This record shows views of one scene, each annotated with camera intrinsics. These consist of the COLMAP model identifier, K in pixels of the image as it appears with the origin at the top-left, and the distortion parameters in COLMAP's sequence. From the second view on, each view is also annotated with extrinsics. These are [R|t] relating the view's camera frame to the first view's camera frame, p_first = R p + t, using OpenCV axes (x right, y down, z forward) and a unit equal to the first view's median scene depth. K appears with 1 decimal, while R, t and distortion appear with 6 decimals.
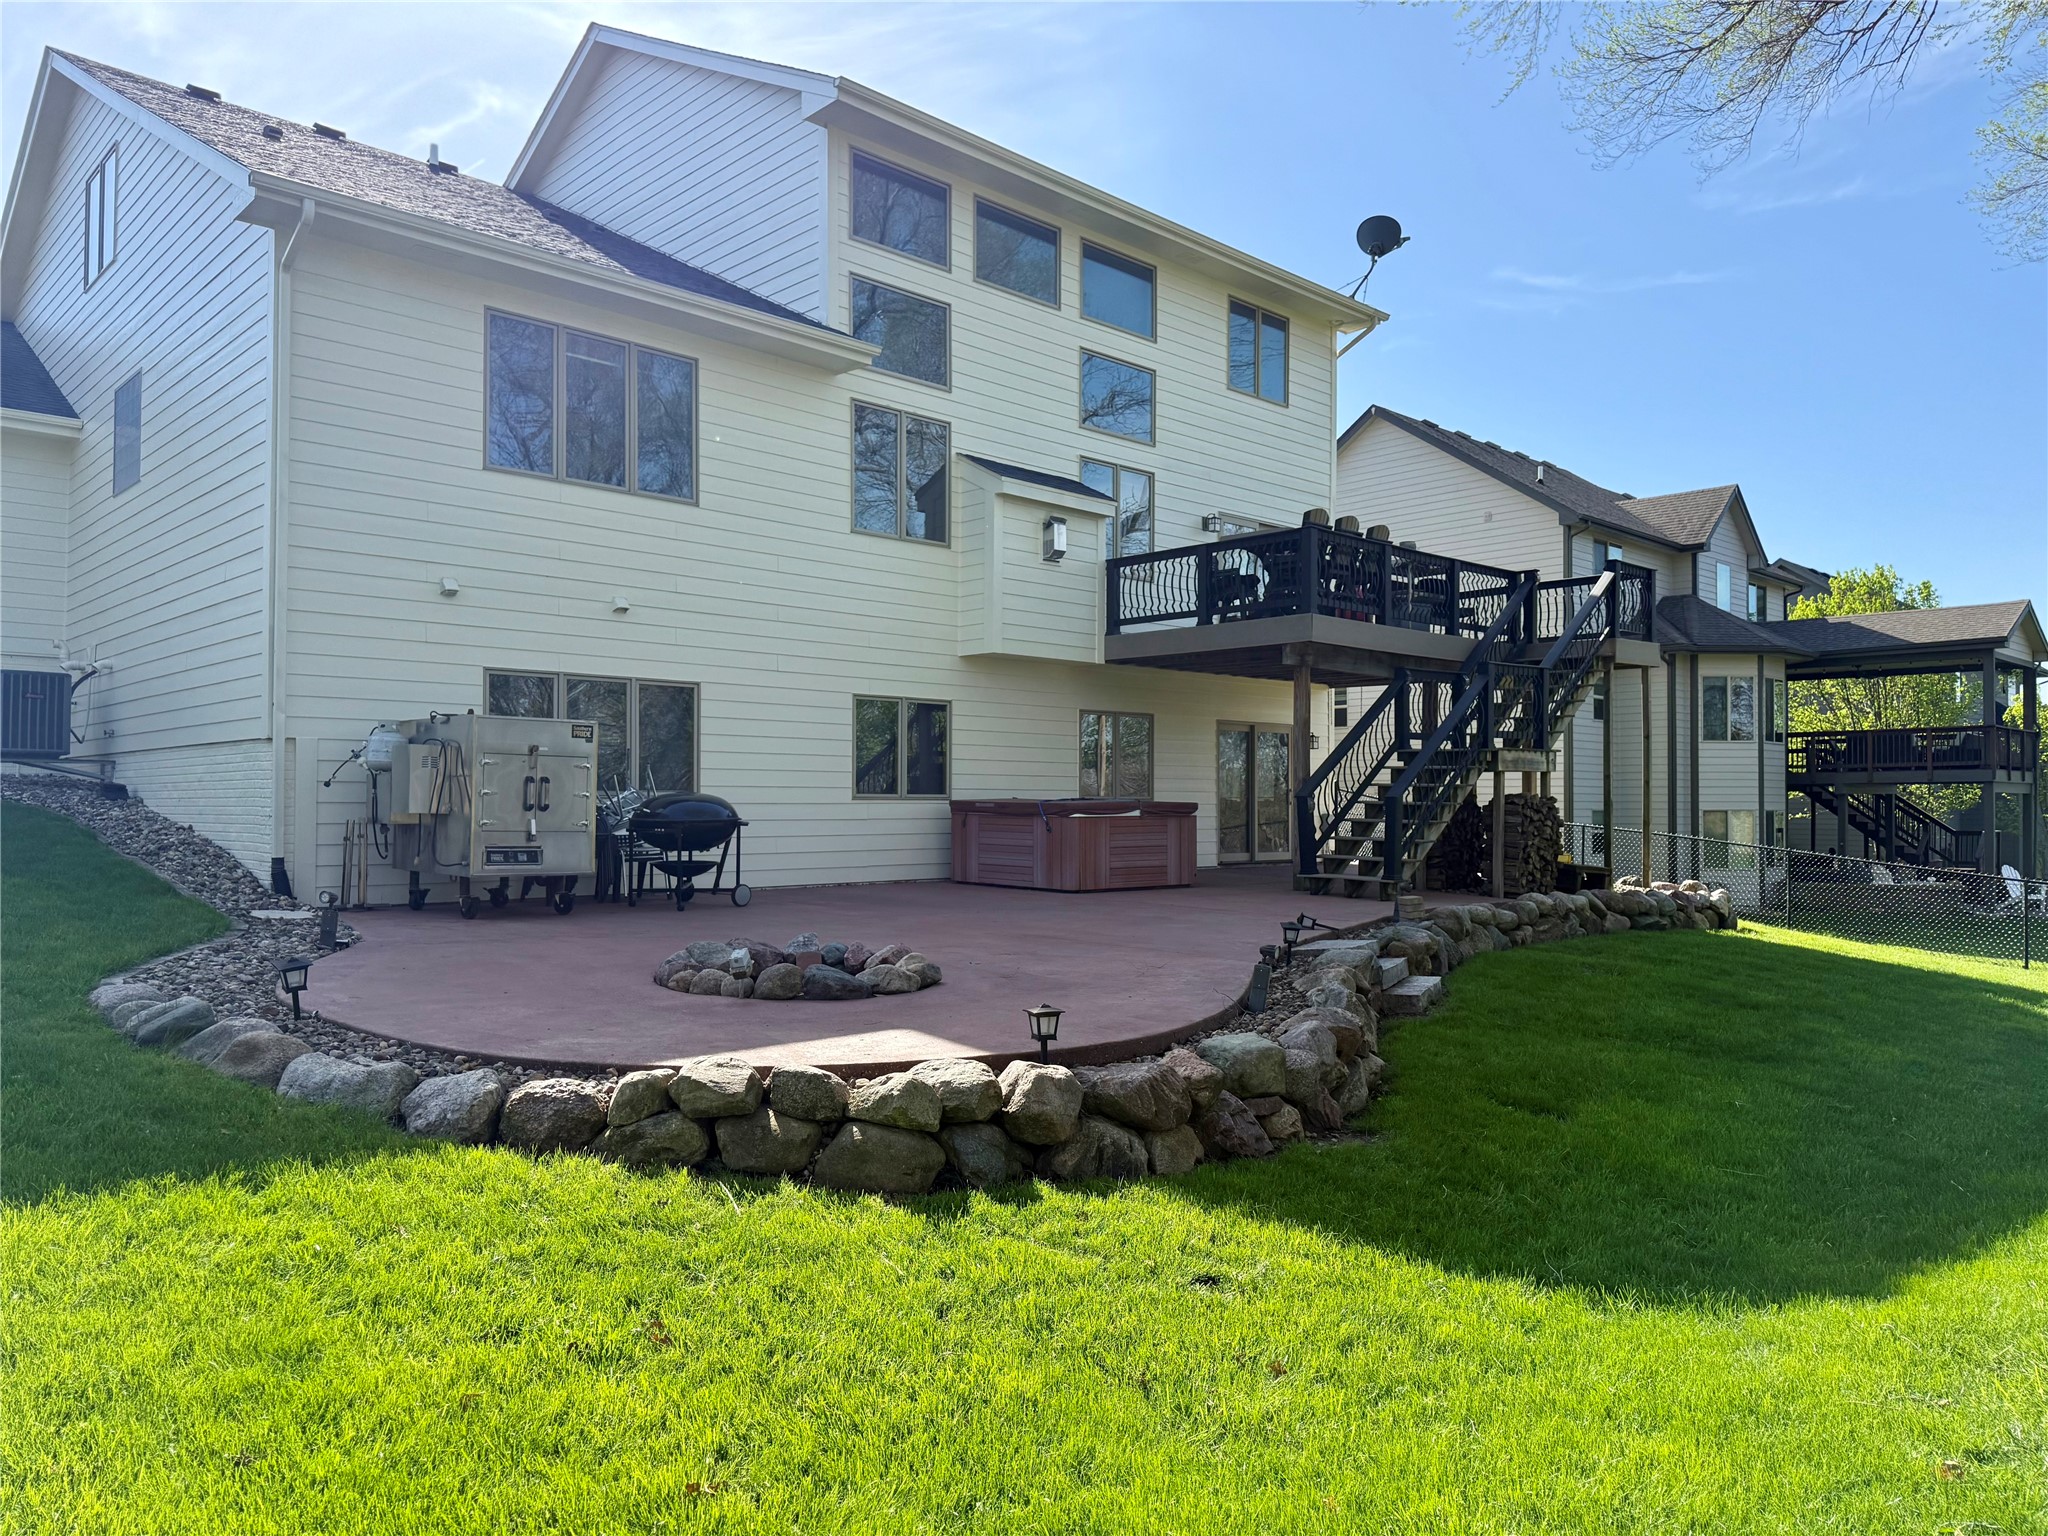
lens RADIAL K [[1431.0, 0, 1027.3], [0, 1431.0, 774.7], [0, 0, 1]] dist [0.026086, -0.012656]
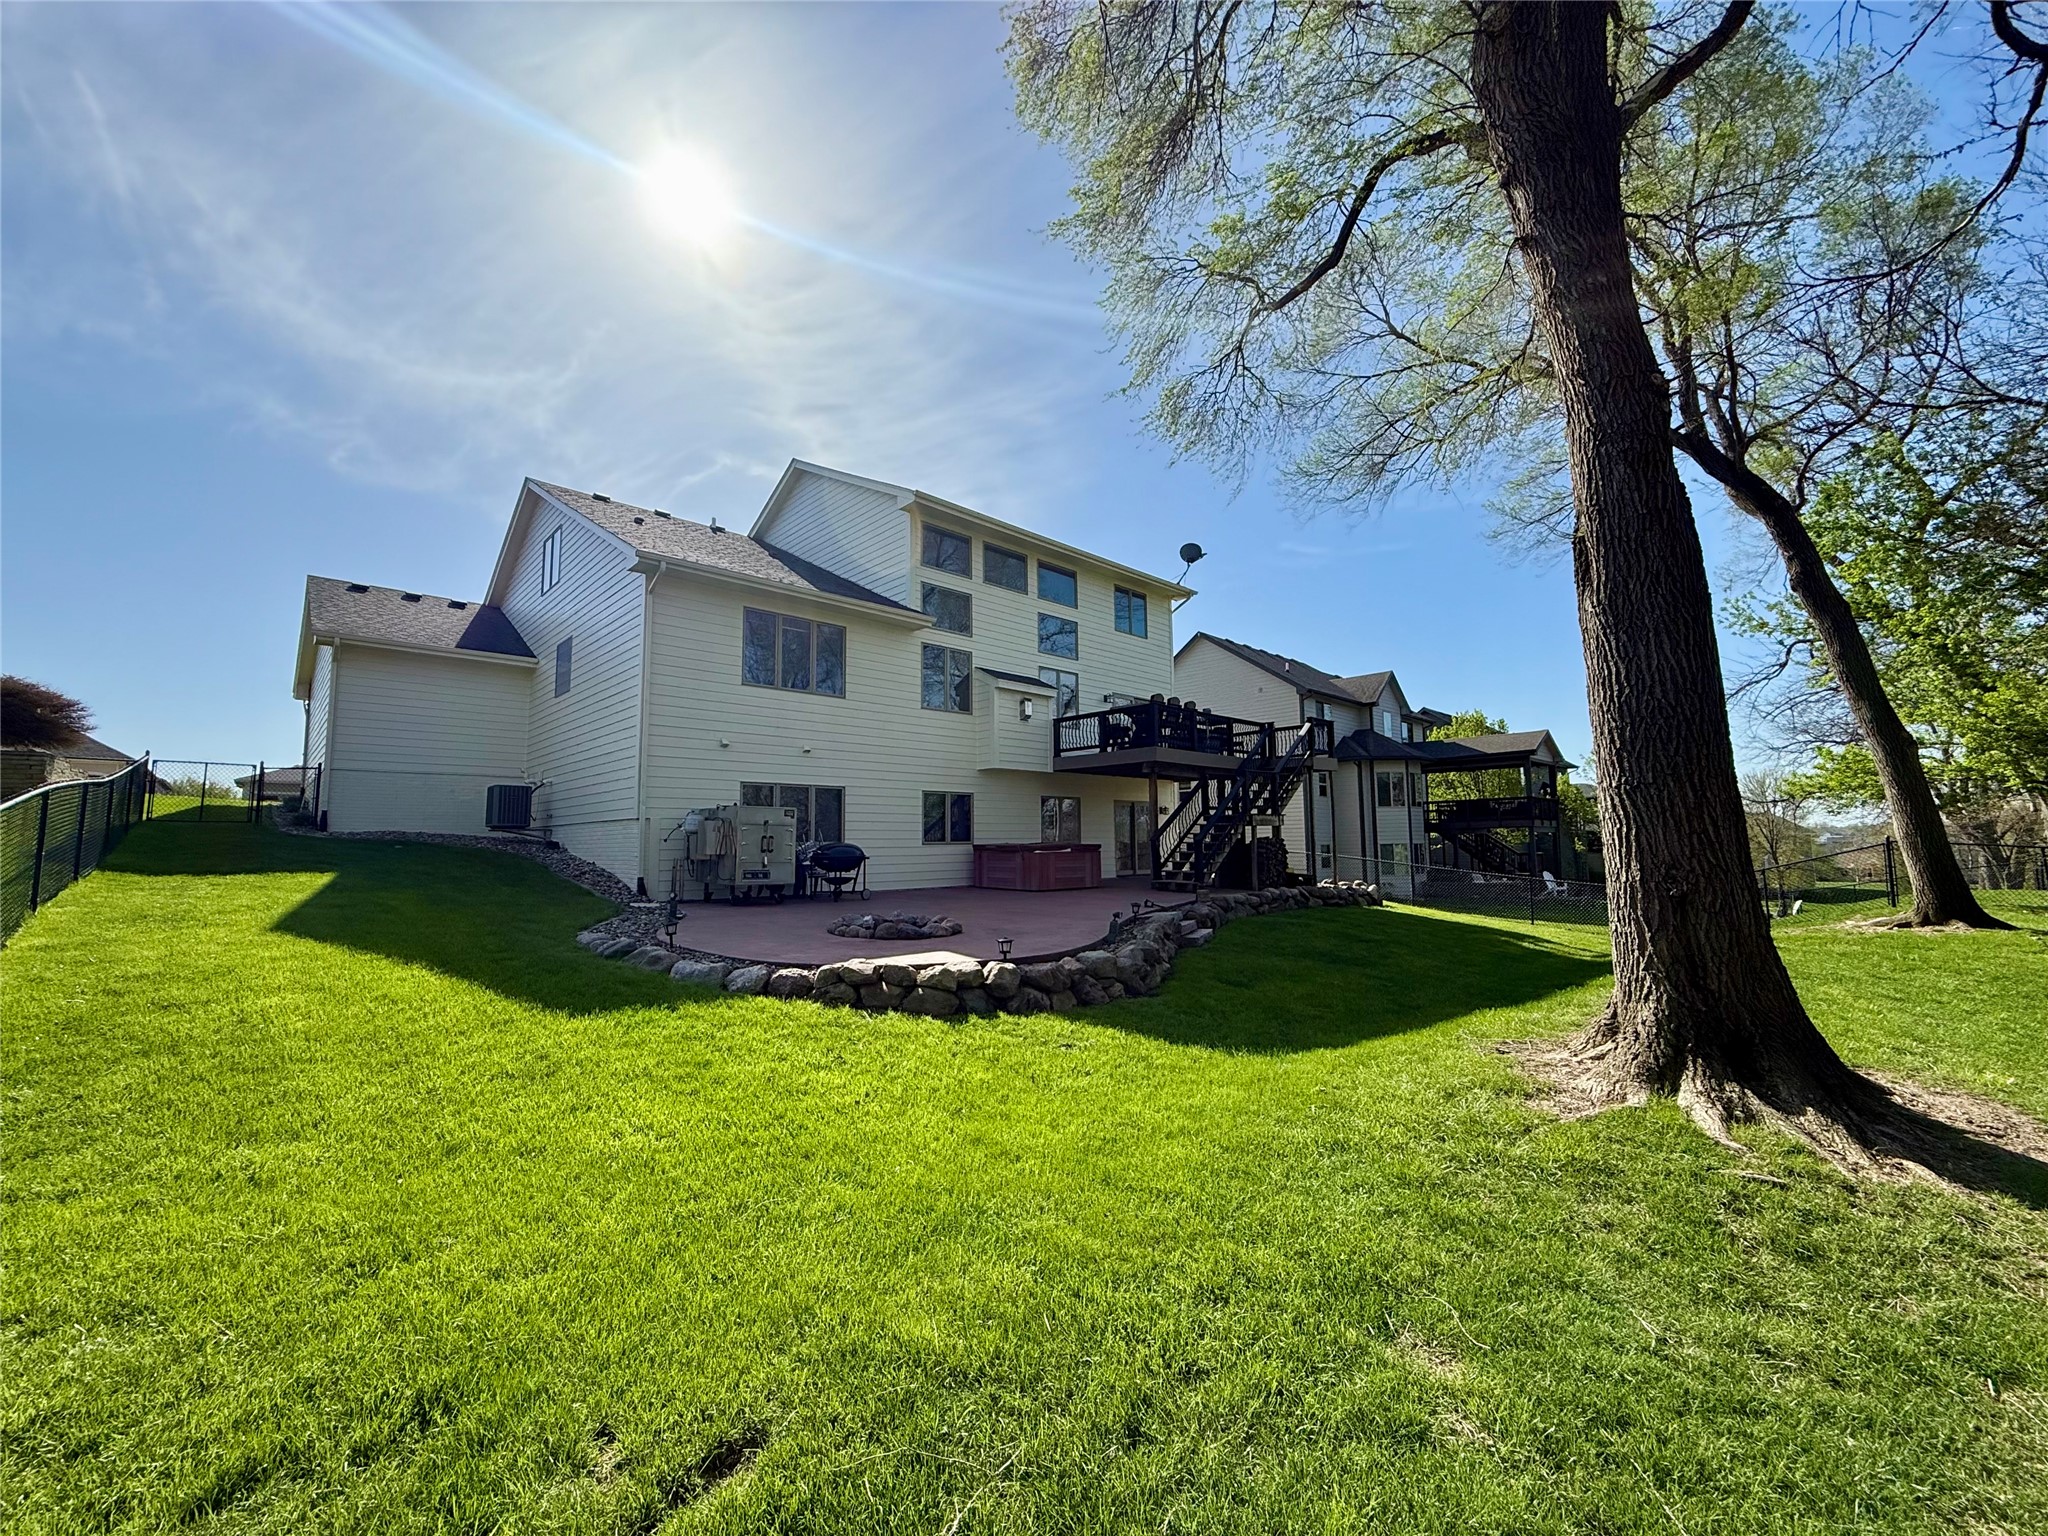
lens RADIAL K [[815.0, 0, 1027.8], [0, 815.0, 760.5], [0, 0, 1]] dist [-0.001996, 0.000652]
pose [[0.999916, -0.012390, 0.003802, 0.020126], [0.012662, 0.996514, -0.082457, -0.003896], [-0.002767, 0.082498, 0.996587, -0.129028]]
